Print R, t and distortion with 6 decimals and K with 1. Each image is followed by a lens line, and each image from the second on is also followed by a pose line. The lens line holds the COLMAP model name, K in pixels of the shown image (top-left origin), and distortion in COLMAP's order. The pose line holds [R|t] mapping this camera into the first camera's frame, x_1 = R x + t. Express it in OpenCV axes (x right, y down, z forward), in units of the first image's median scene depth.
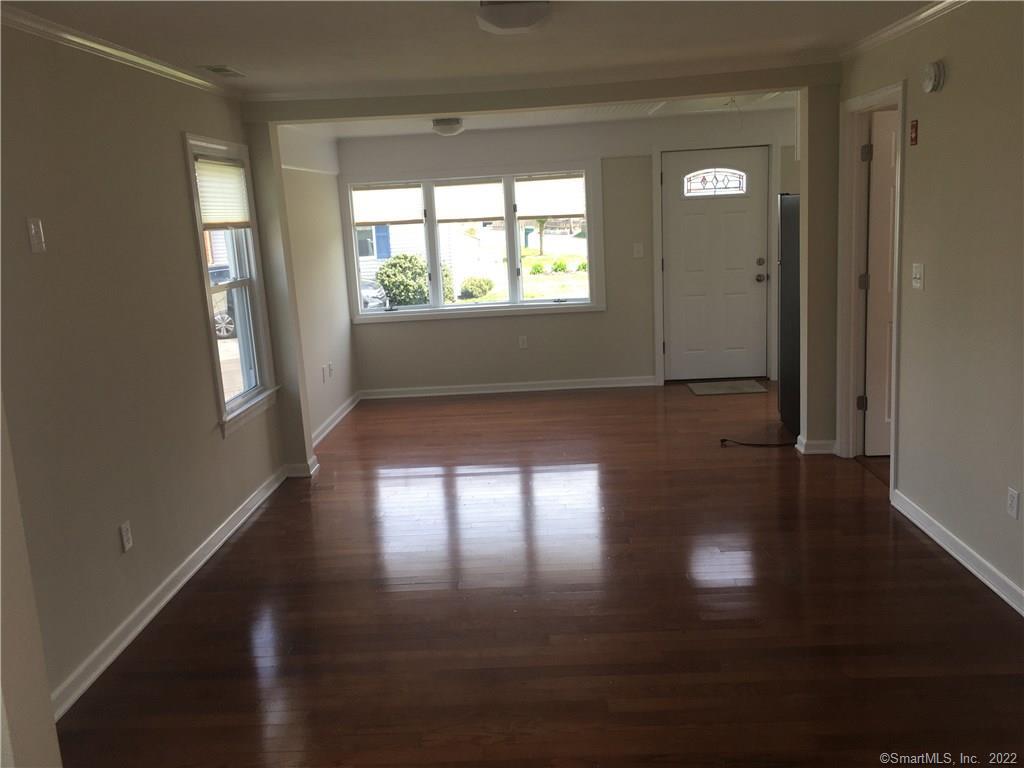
lens RADIAL K [[881.4, 0, 512.4], [0, 881.4, 382.8], [0, 0, 1]] dist [0.037251, -0.003226]
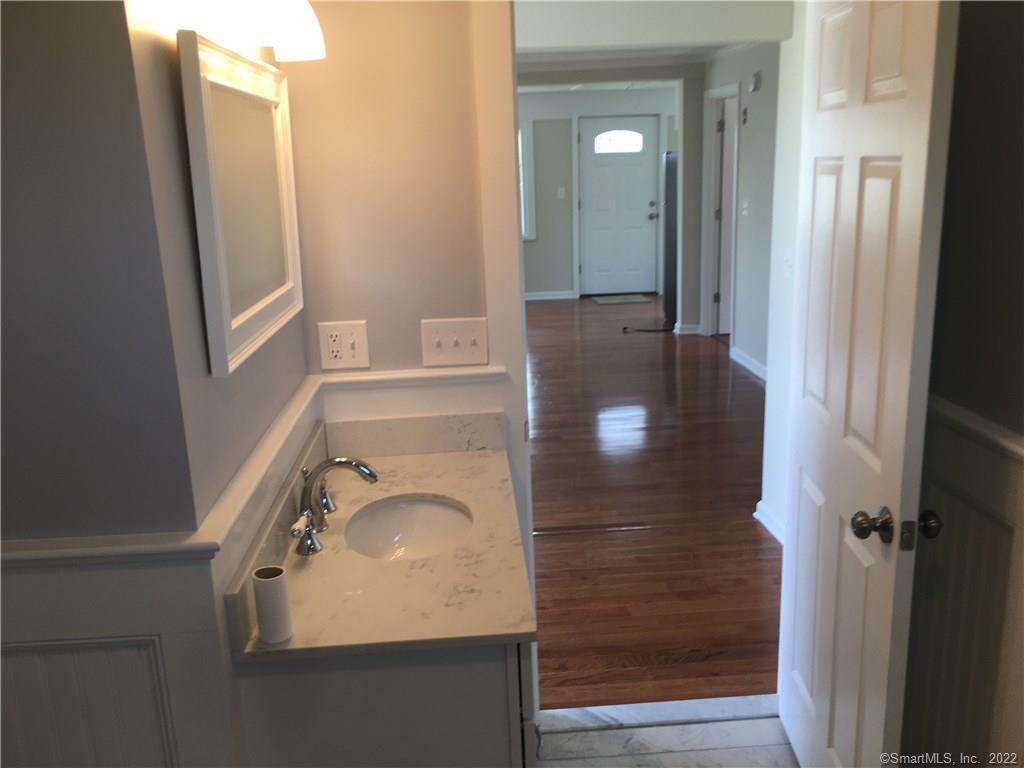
lens RADIAL K [[881.4, 0, 515.3], [0, 881.4, 384.1], [0, 0, 1]] dist [0.037251, -0.003226]
pose [[0.993162, -0.005952, 0.116595, -0.087611], [-0.000222, 0.998601, 0.052868, 0.069583], [-0.116747, -0.052532, 0.991771, -0.336319]]
